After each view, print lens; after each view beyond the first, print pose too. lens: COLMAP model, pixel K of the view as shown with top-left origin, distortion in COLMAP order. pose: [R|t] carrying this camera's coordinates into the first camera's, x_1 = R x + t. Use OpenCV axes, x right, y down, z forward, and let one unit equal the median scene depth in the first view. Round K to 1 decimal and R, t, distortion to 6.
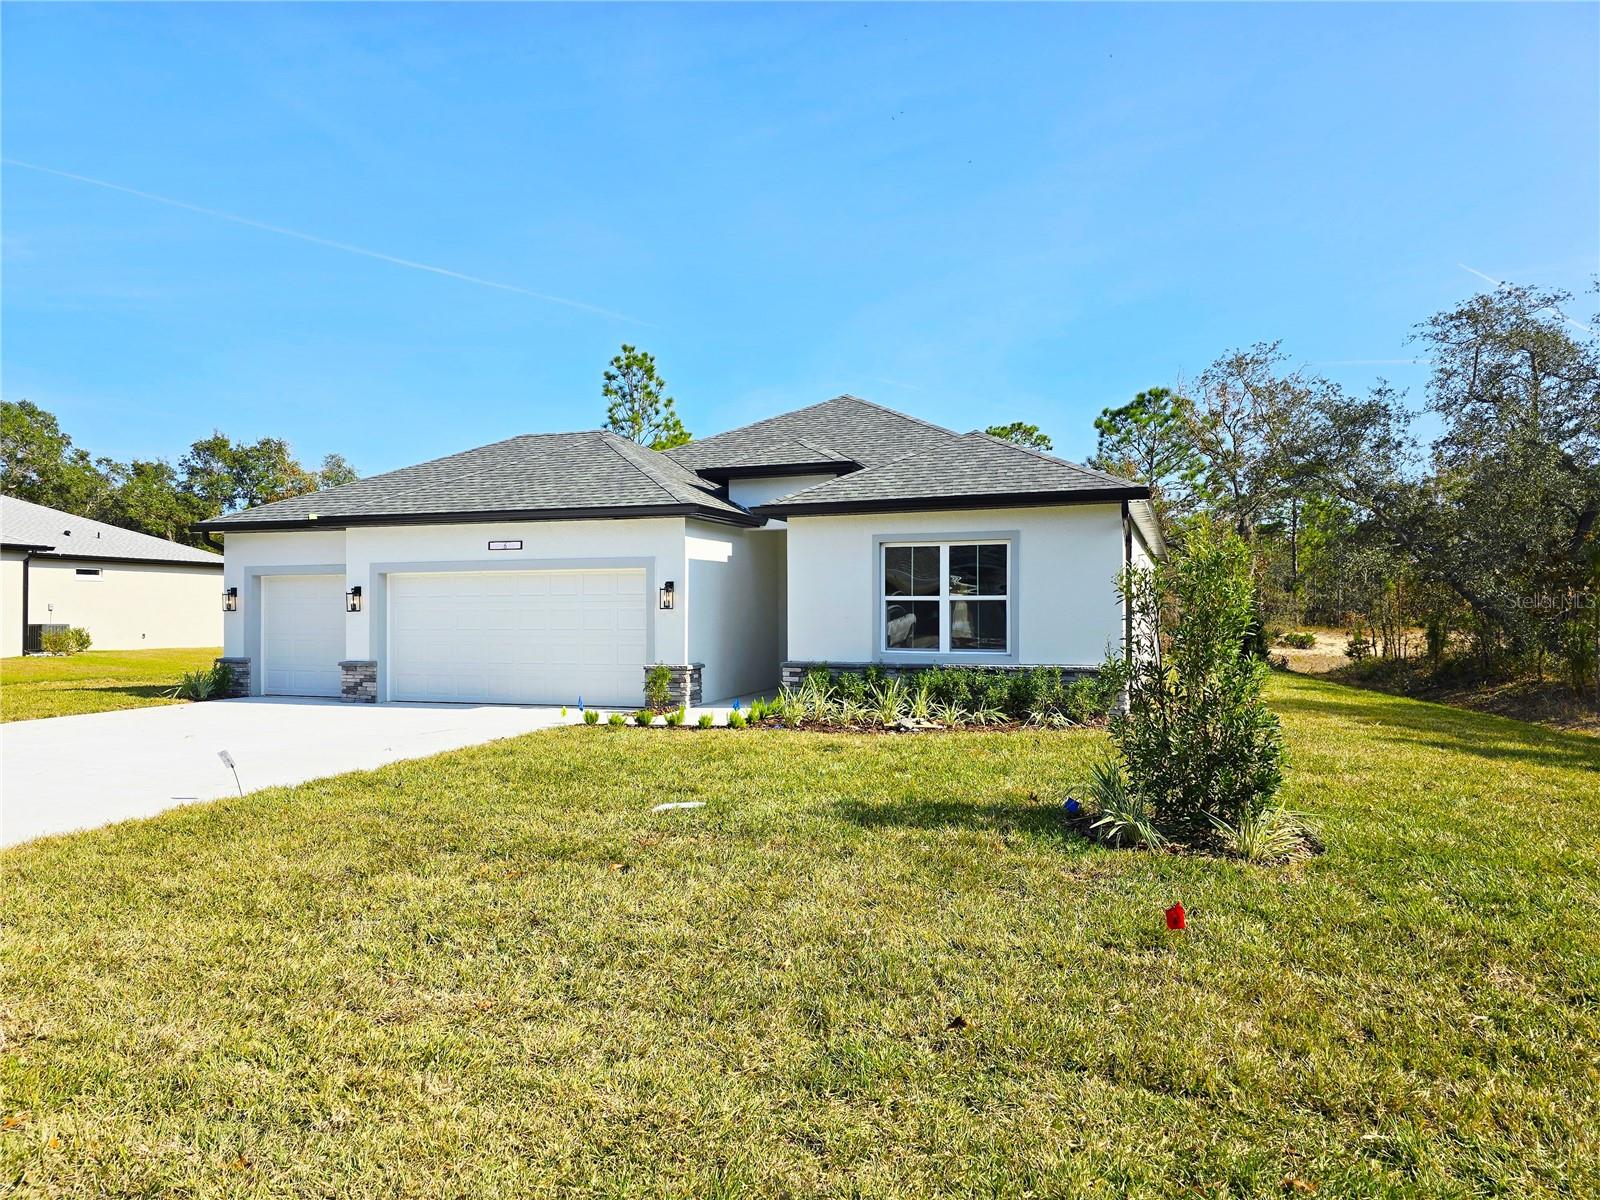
lens RADIAL K [[1062.6, 0, 786.9], [0, 1062.6, 603.6], [0, 0, 1]] dist [0.079039, -0.064478]
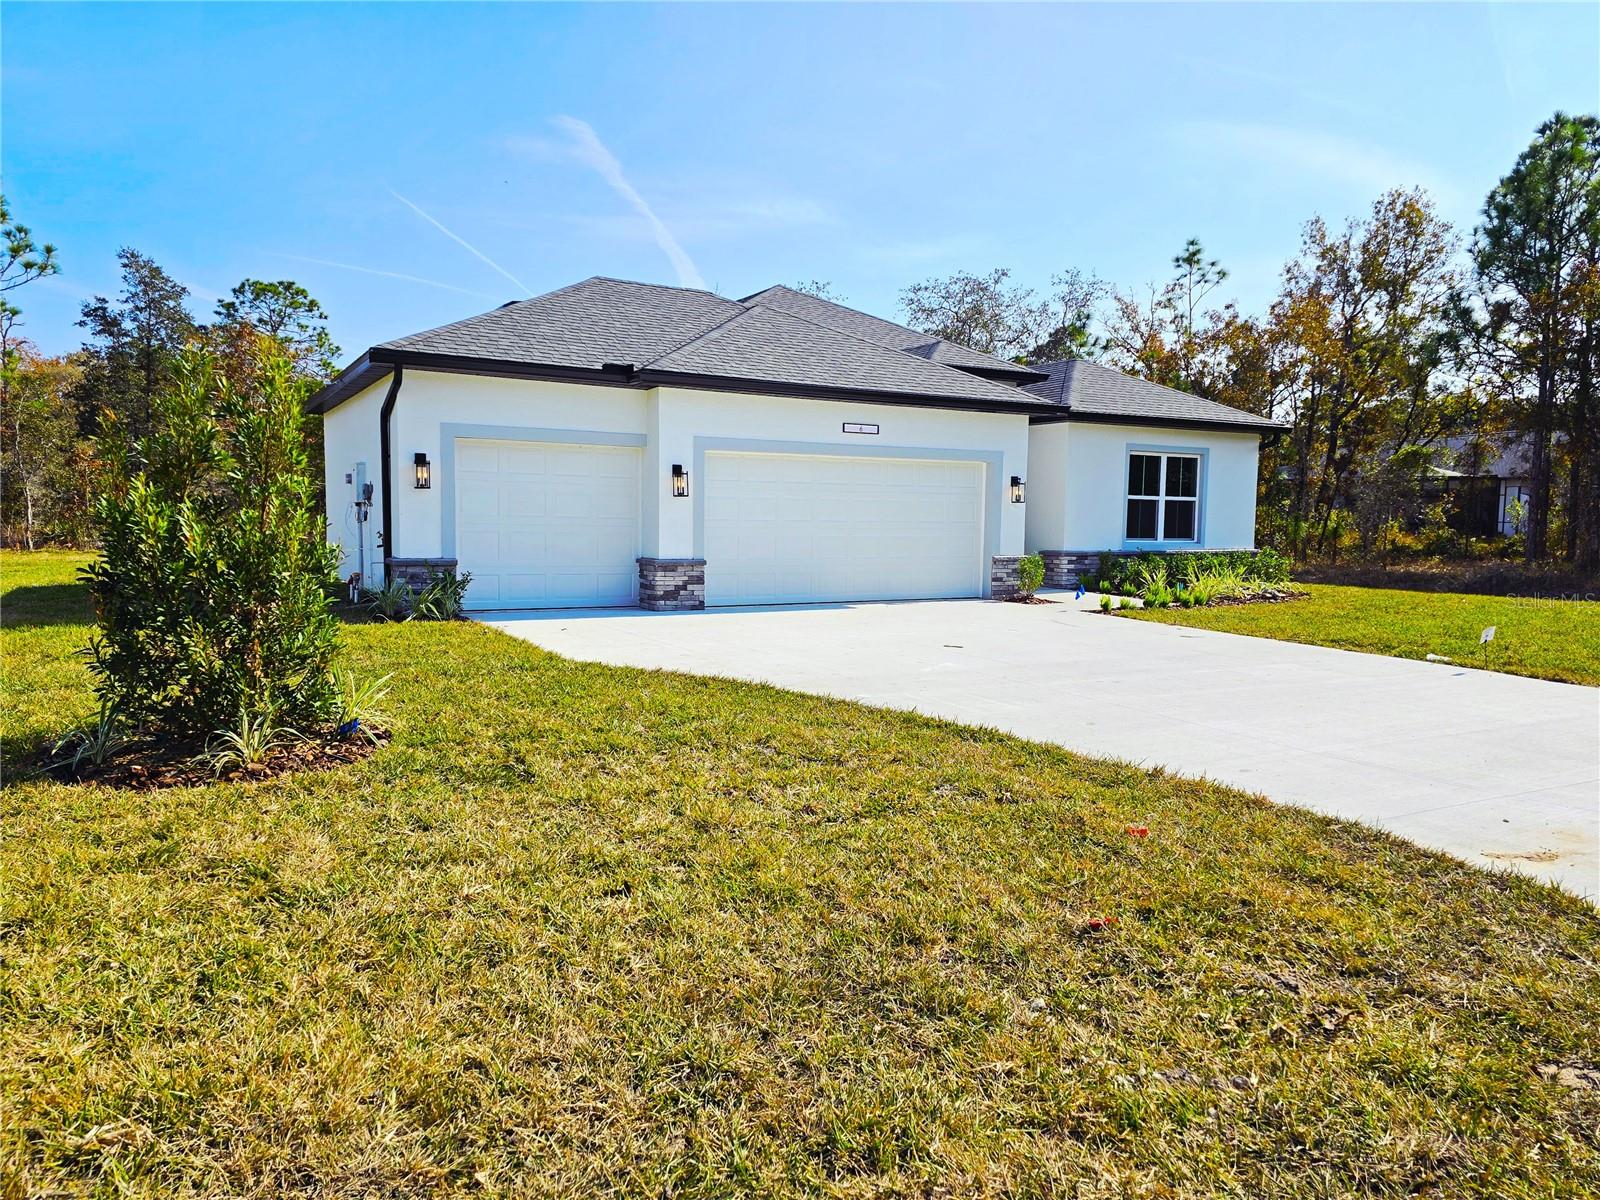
lens RADIAL K [[1062.6, 0, 786.9], [0, 1062.6, 603.6], [0, 0, 1]] dist [0.079039, -0.064478]
pose [[0.661835, -0.052023, 0.747843, -0.889094], [-0.025164, 0.995485, 0.091520, 0.011365], [-0.749227, -0.079390, 0.657537, 0.391788]]
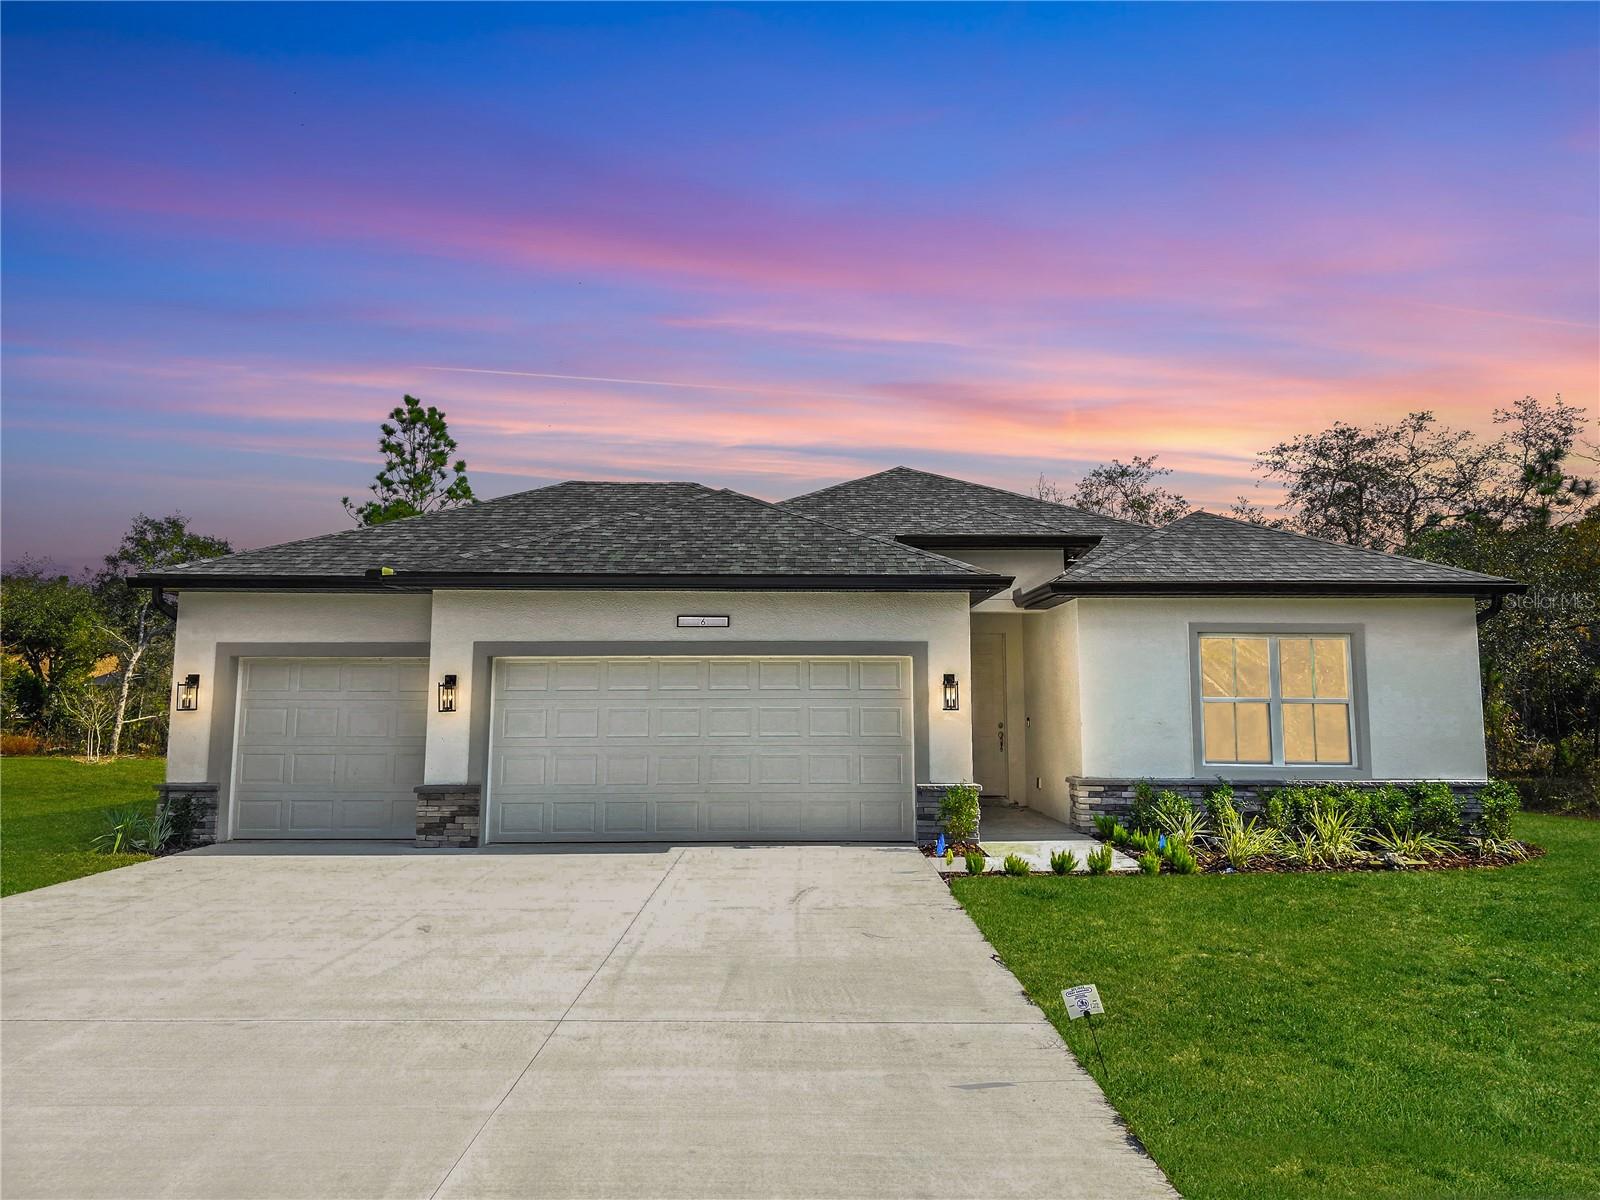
lens RADIAL K [[1068.4, 0, 800.0], [0, 1068.4, 600.0], [0, 0, 1]] dist [0.044962, -0.001592]
pose [[0.936721, 0.040341, 0.347746, -0.407484], [-0.007936, 0.995530, -0.094110, -0.000648], [-0.349988, 0.085395, 0.932854, 0.262464]]
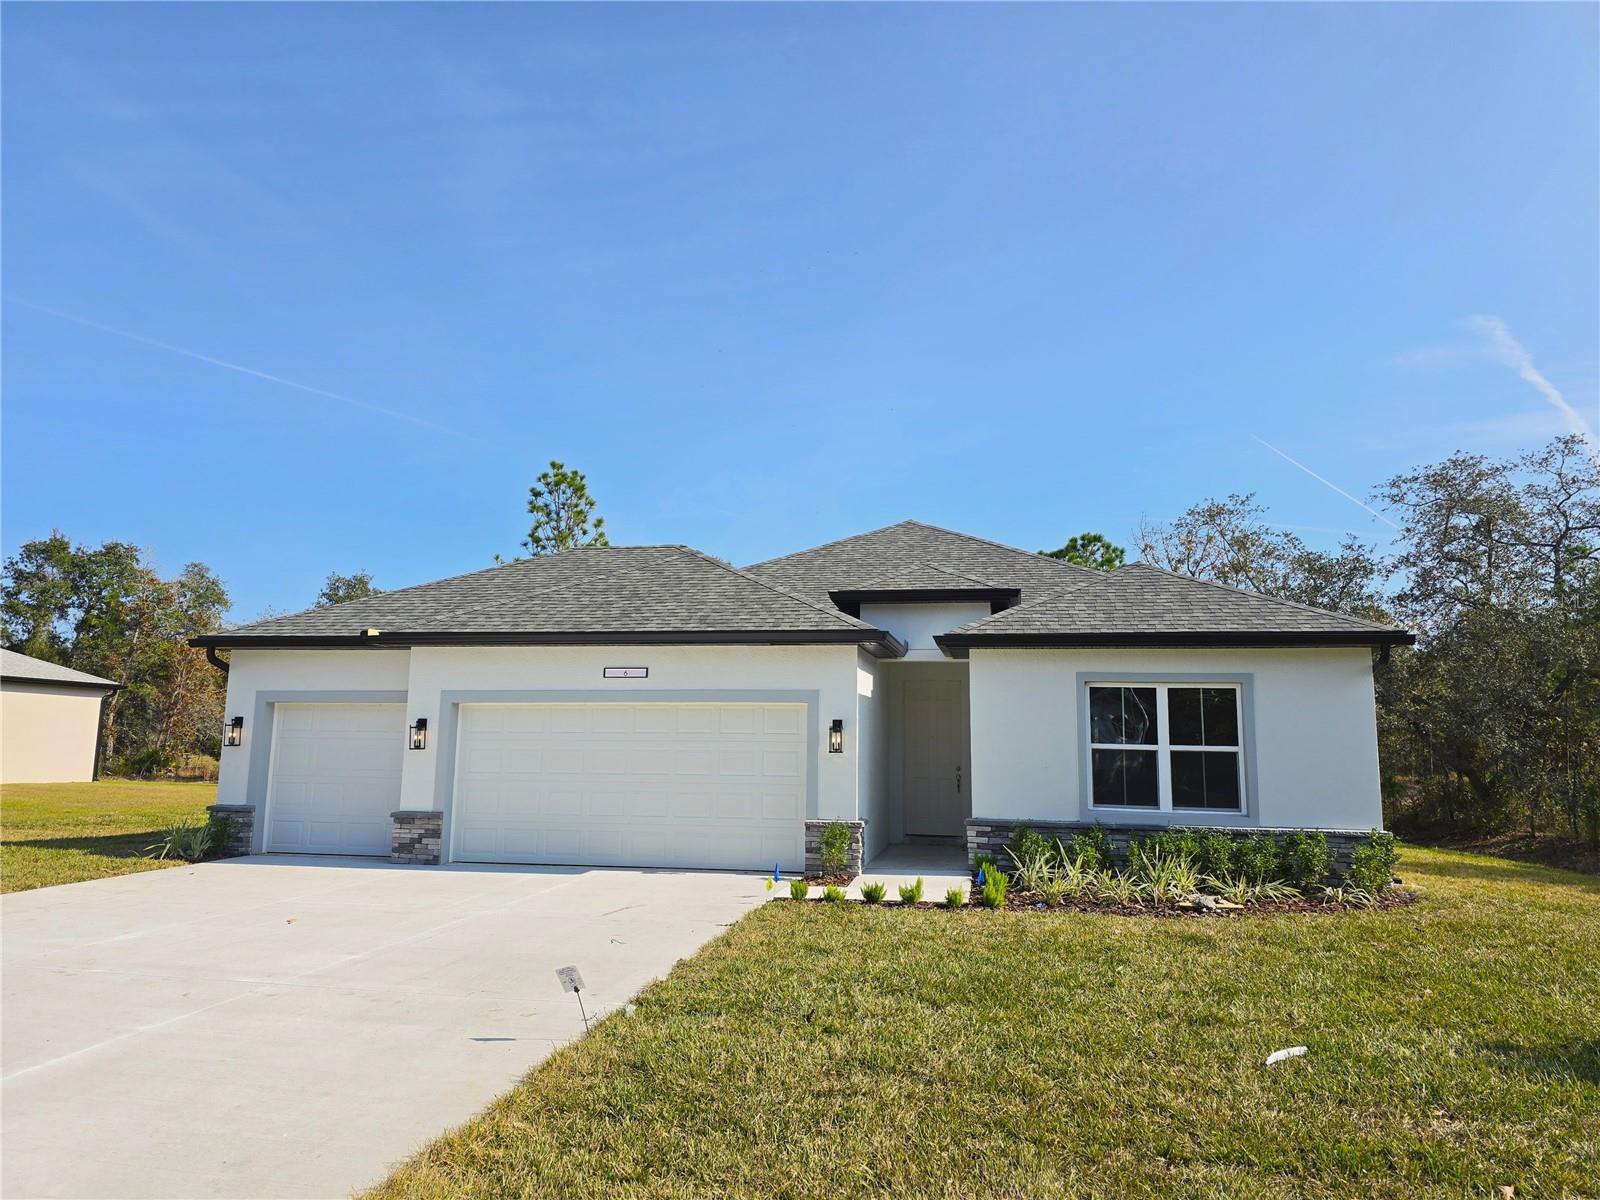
lens RADIAL K [[1062.6, 0, 786.9], [0, 1062.6, 603.6], [0, 0, 1]] dist [0.079039, -0.064478]
pose [[0.987182, 0.037551, 0.155118, -0.241297], [-0.018234, 0.992099, -0.124124, -0.006071], [-0.158553, 0.119705, 0.980067, 0.135742]]
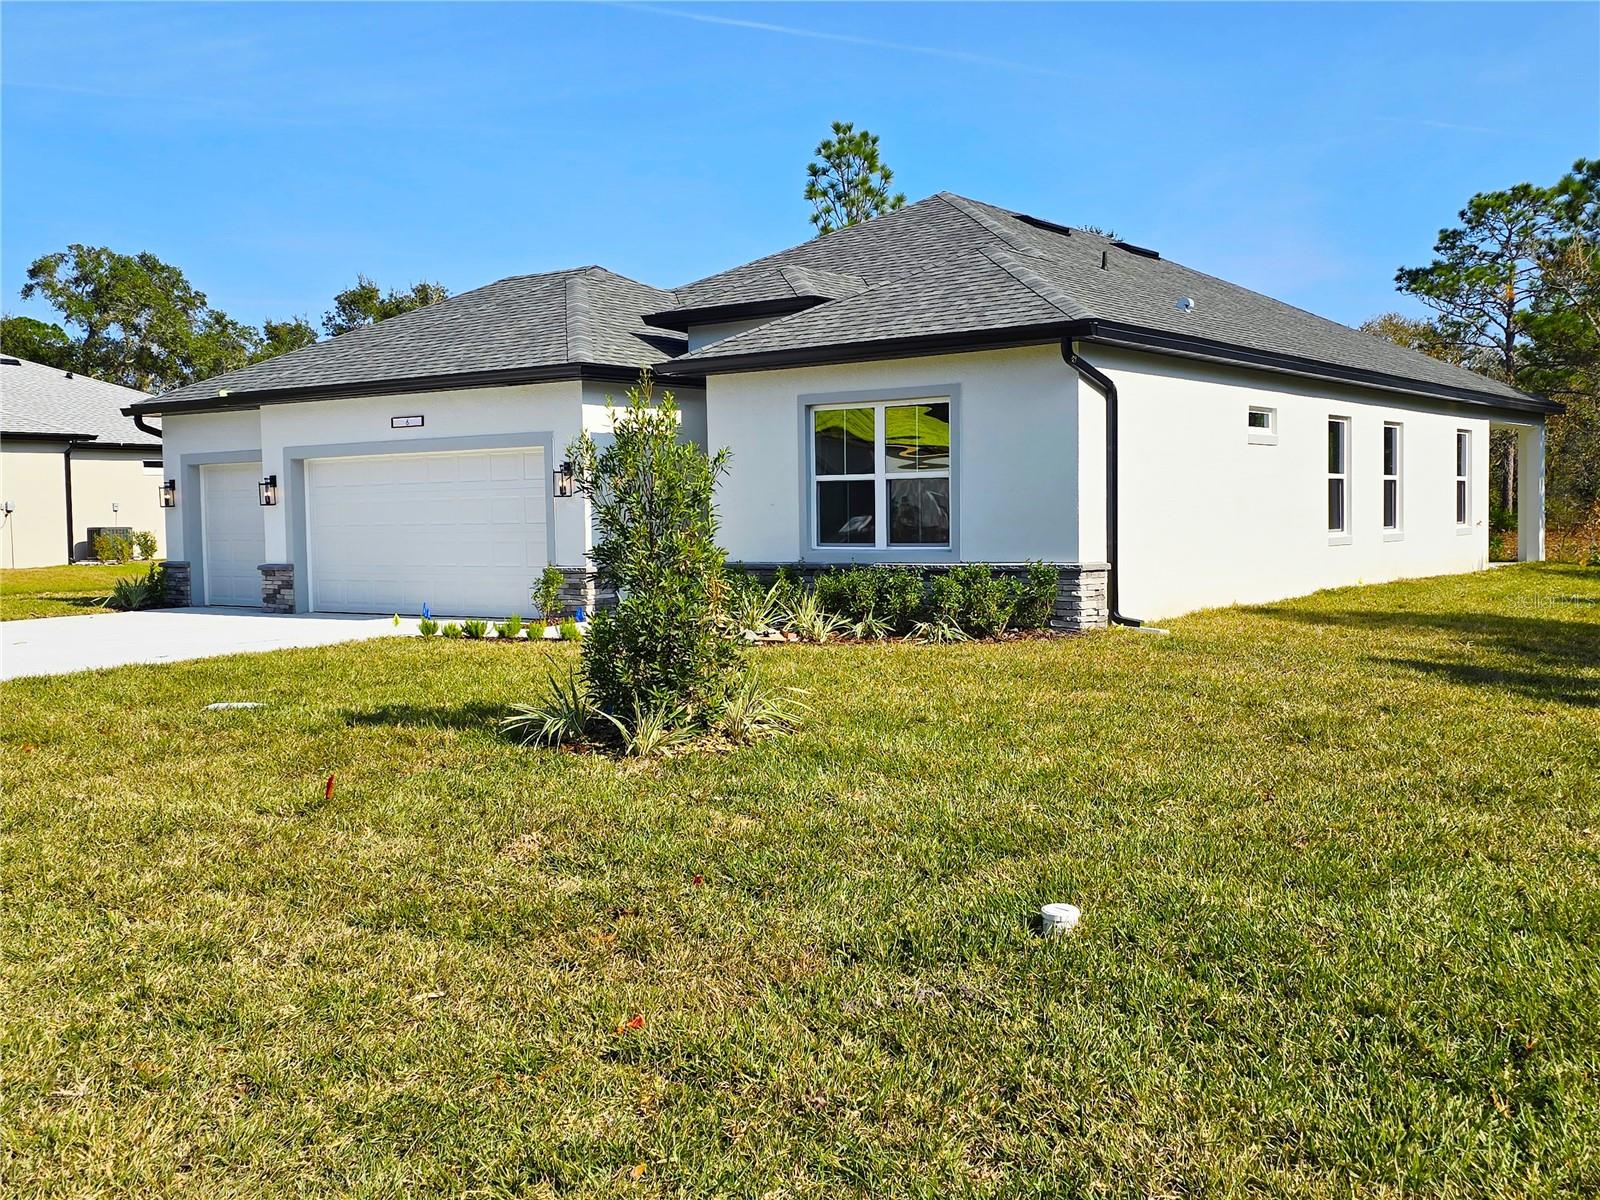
lens RADIAL K [[1593.4, 0, 800.0], [0, 1593.4, 600.0], [0, 0, 1]] dist [0.066867, 0.000269]
pose [[0.958931, 0.002250, -0.283631, 0.334520], [0.016475, 0.997838, 0.063616, 0.007603], [0.283161, -0.065676, 0.956821, -0.087980]]
